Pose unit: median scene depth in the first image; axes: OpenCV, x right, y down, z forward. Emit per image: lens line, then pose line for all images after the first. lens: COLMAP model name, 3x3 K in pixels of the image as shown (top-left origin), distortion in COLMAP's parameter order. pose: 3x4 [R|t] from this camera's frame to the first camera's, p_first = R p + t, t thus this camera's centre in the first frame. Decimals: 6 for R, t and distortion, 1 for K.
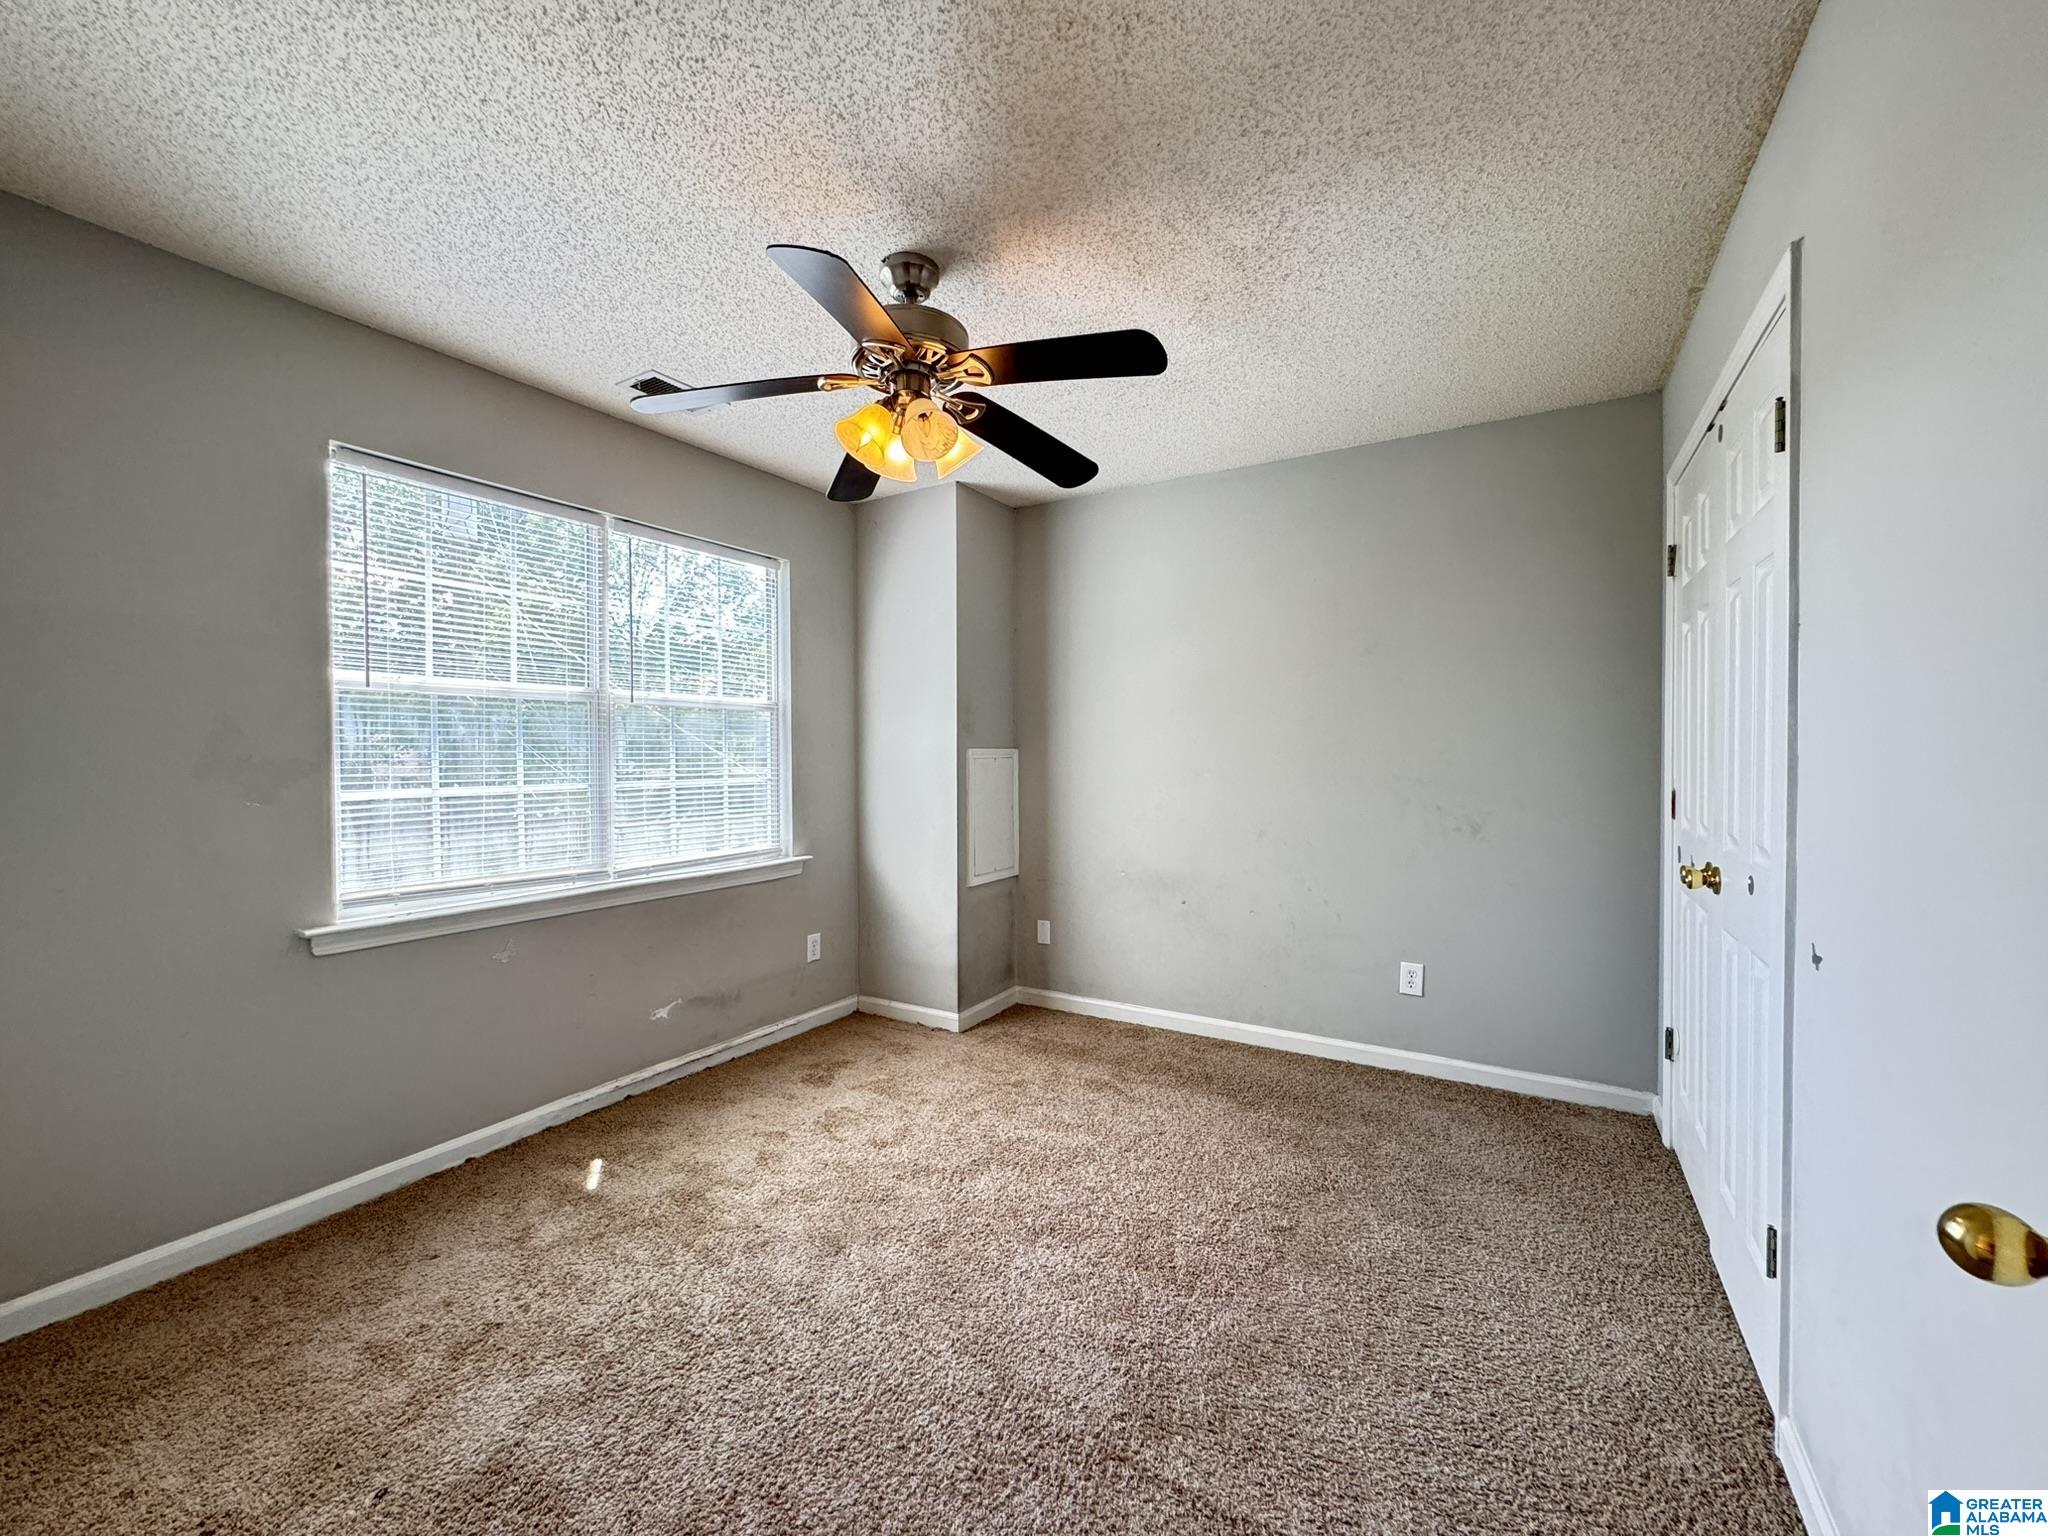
lens RADIAL K [[820.4, 0, 1024.0], [0, 820.4, 768.0], [0, 0, 1]] dist [-0.000231, 0.000055]
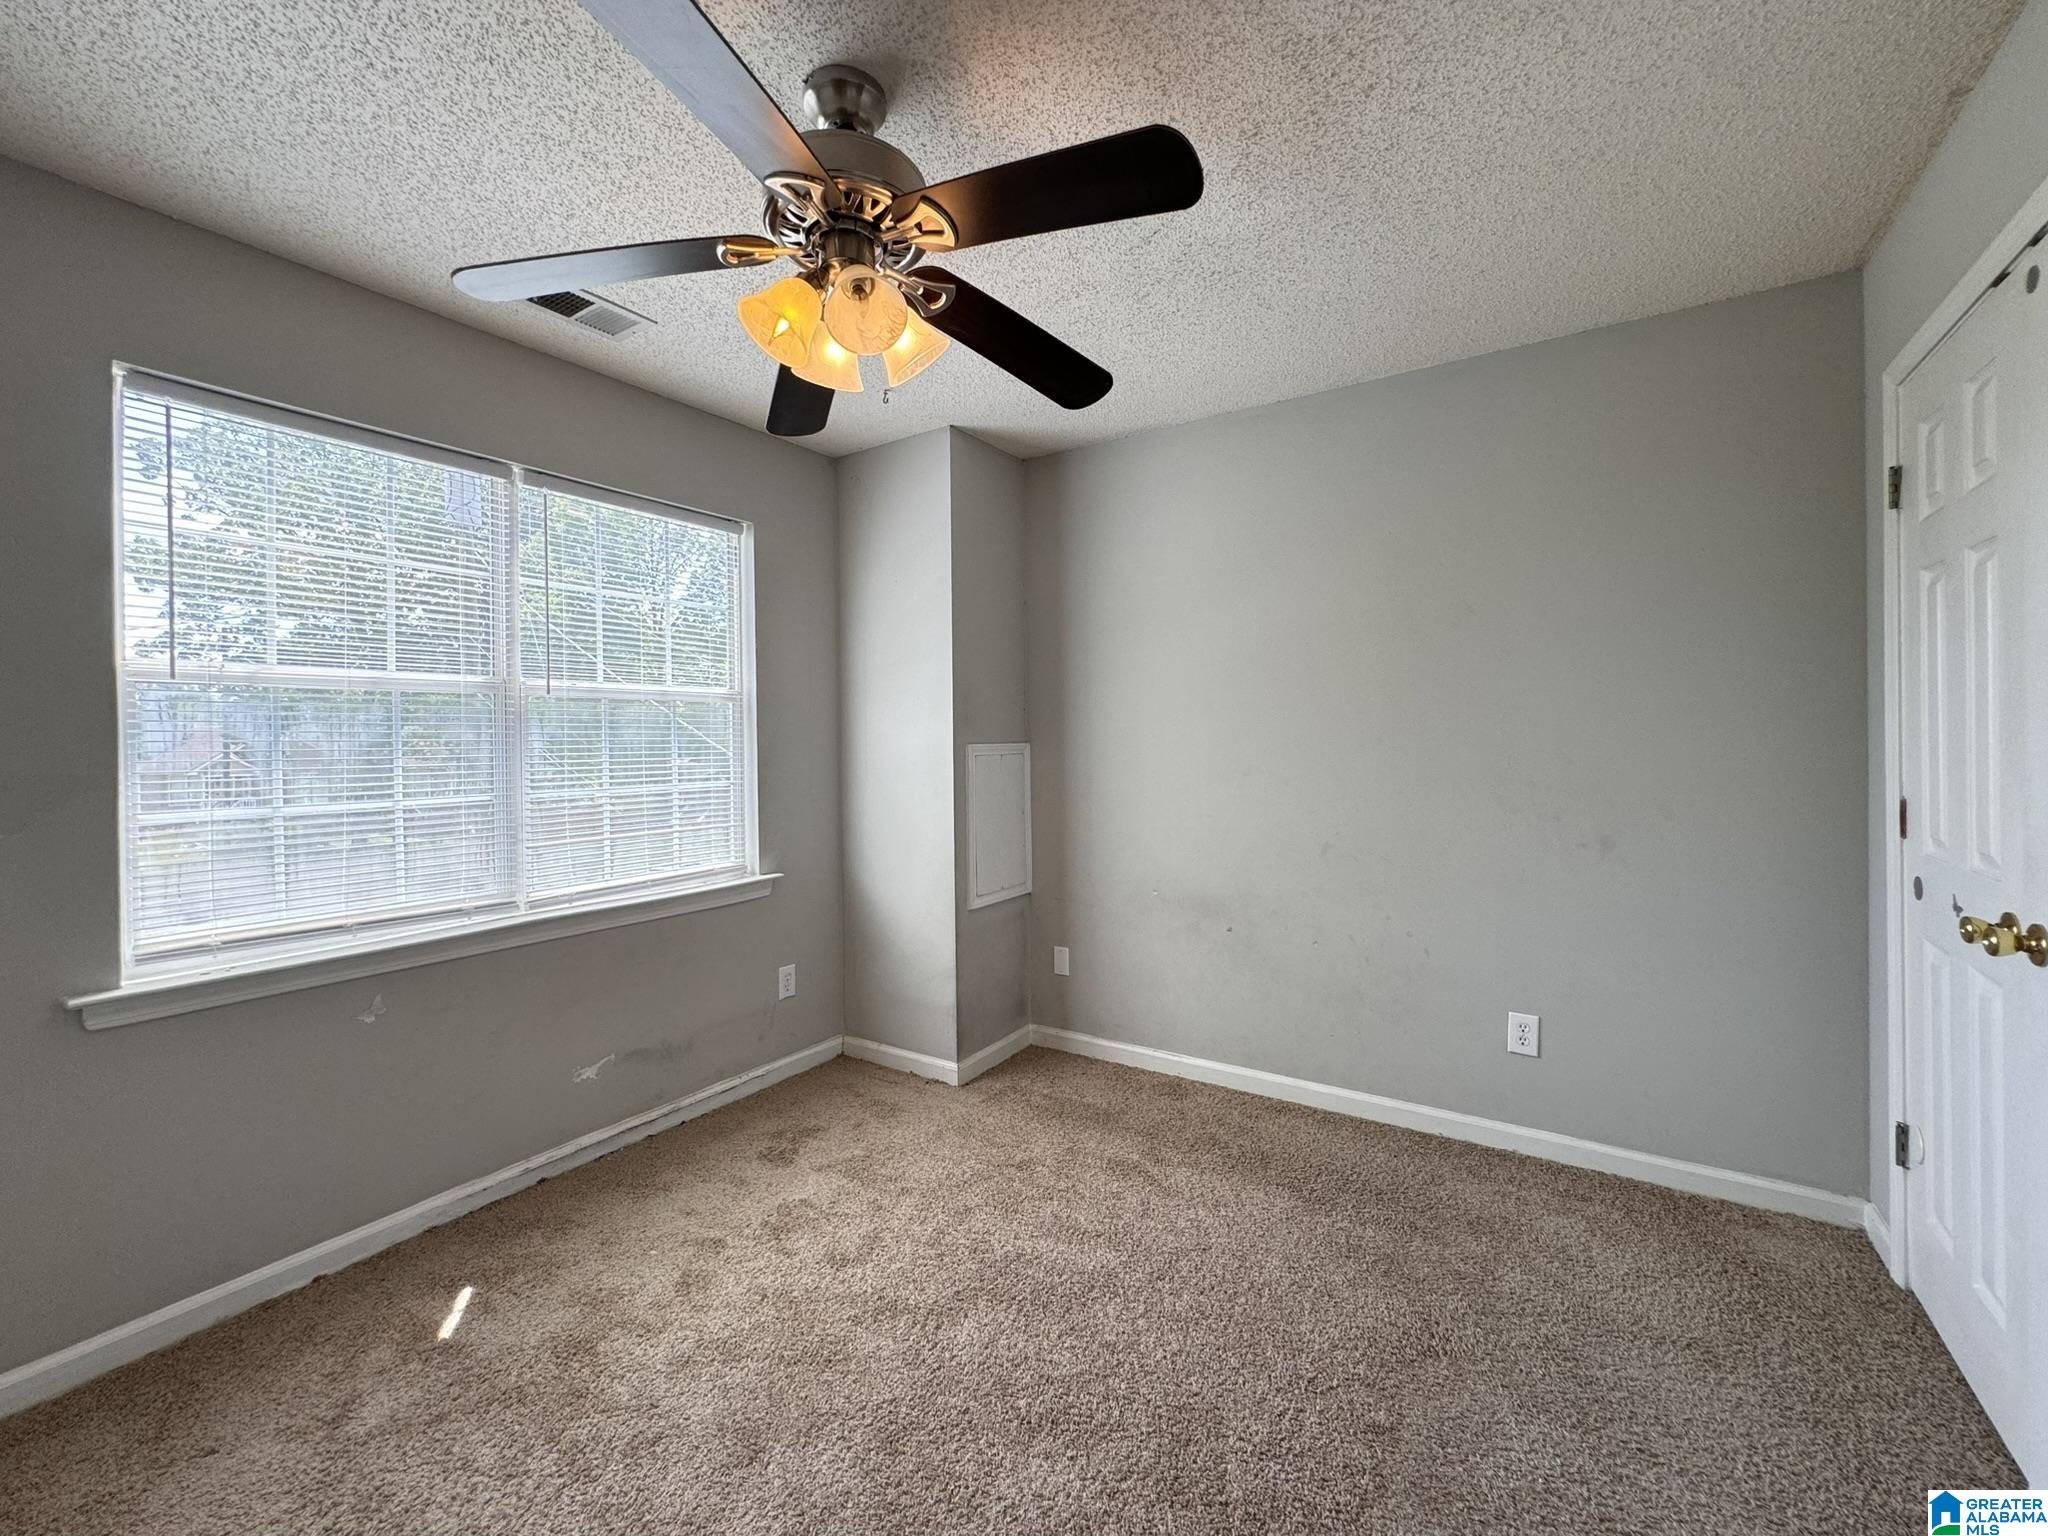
lens RADIAL K [[827.7, 0, 1027.6], [0, 827.7, 745.0], [0, 0, 1]] dist [-0.001233, -0.000230]
pose [[0.999185, -0.008296, -0.039510, 0.036878], [0.007899, 0.999917, -0.010202, -0.019243], [0.039591, 0.009881, 0.999167, 0.221807]]
